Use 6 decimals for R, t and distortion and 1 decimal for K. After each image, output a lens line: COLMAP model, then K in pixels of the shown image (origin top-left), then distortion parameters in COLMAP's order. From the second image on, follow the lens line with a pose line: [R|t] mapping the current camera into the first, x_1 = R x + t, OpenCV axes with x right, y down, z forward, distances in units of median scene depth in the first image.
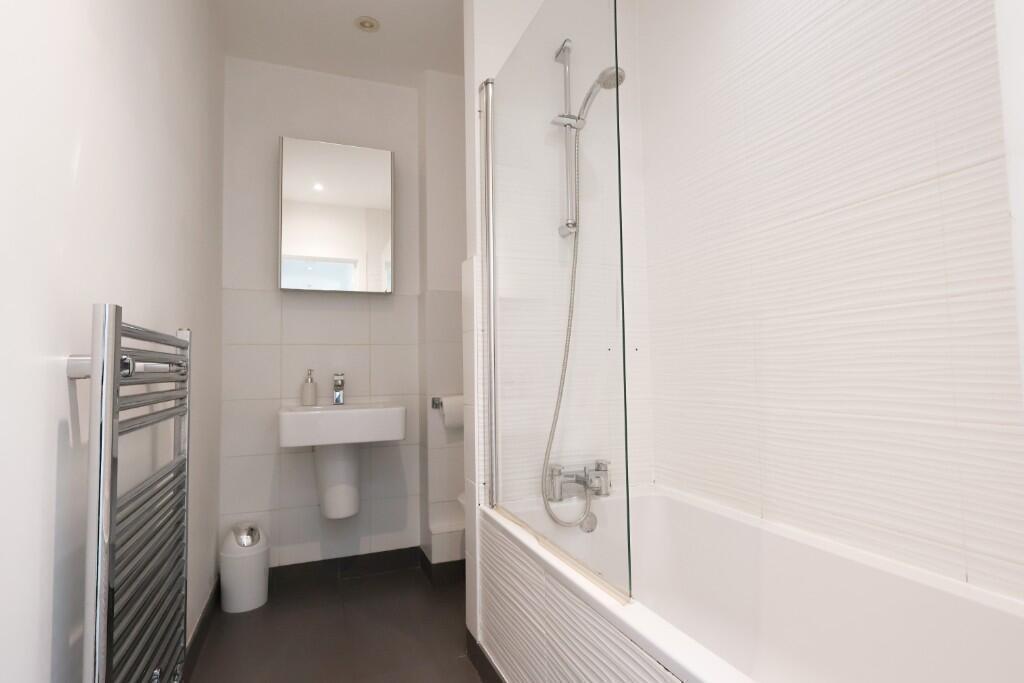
lens RADIAL K [[487.0, 0, 512.0], [0, 487.0, 341.5], [0, 0, 1]] dist [-0.004218, 0.000273]
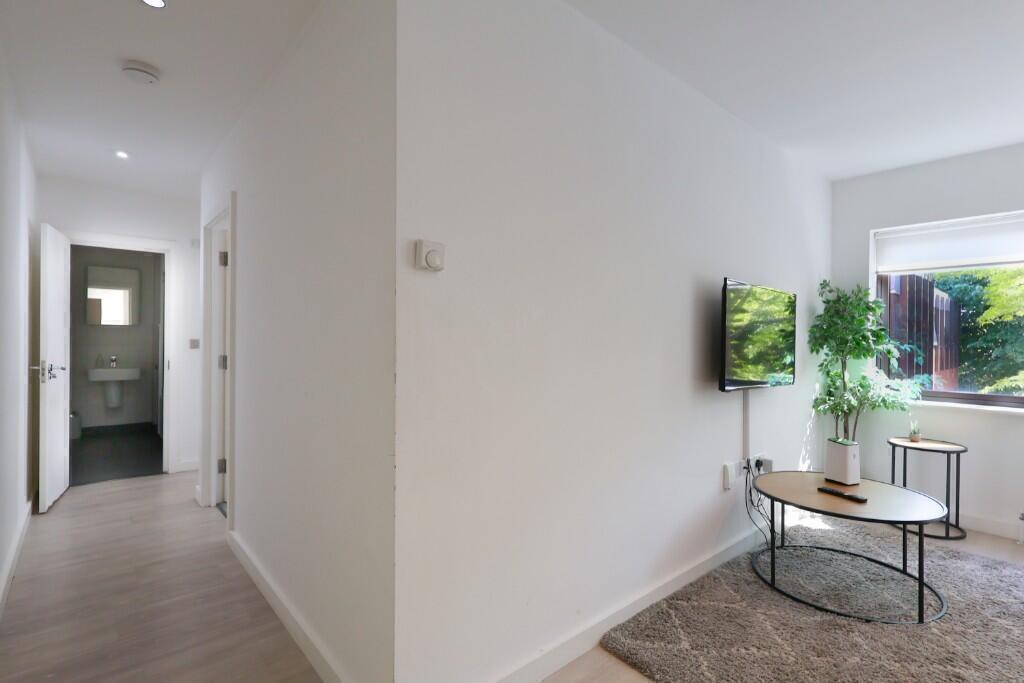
lens RADIAL K [[487.0, 0, 512.0], [0, 487.0, 341.5], [0, 0, 1]] dist [-0.004218, 0.000273]
pose [[0.938156, 0.028267, 0.345056, 0.837540], [-0.045008, 0.998161, 0.040600, -0.239306], [-0.343274, -0.053620, 0.937703, -2.432069]]
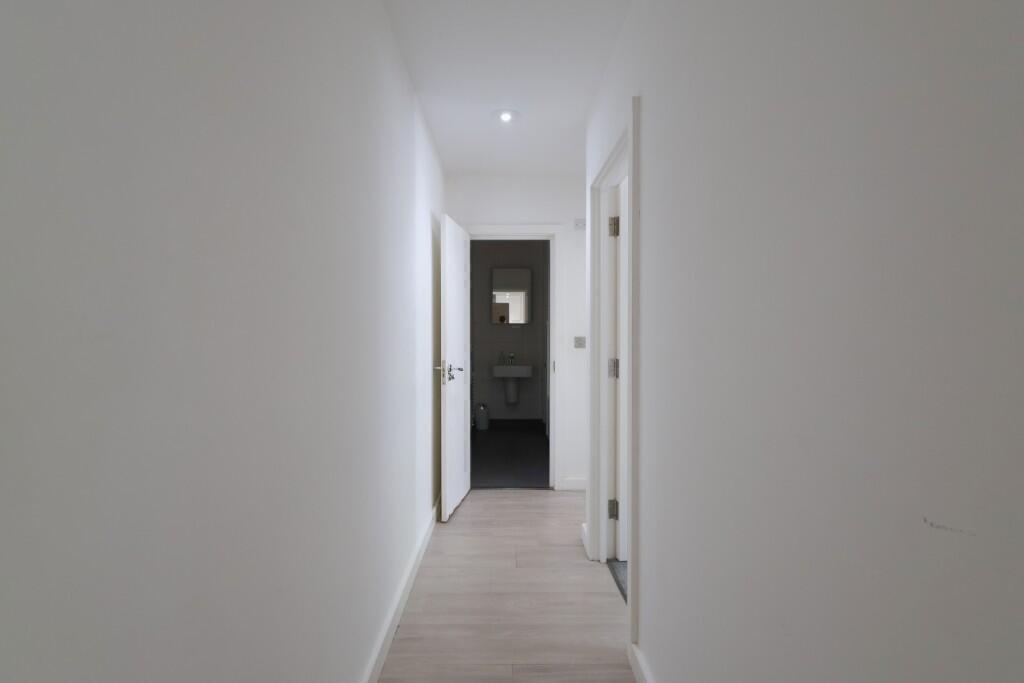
lens RADIAL K [[487.0, 0, 512.0], [0, 487.0, 341.5], [0, 0, 1]] dist [-0.004218, 0.000273]
pose [[0.937366, 0.025350, -0.347422, 0.660715], [-0.002632, 0.997836, 0.065705, -0.200389], [0.348335, -0.060675, 0.935404, -1.730834]]
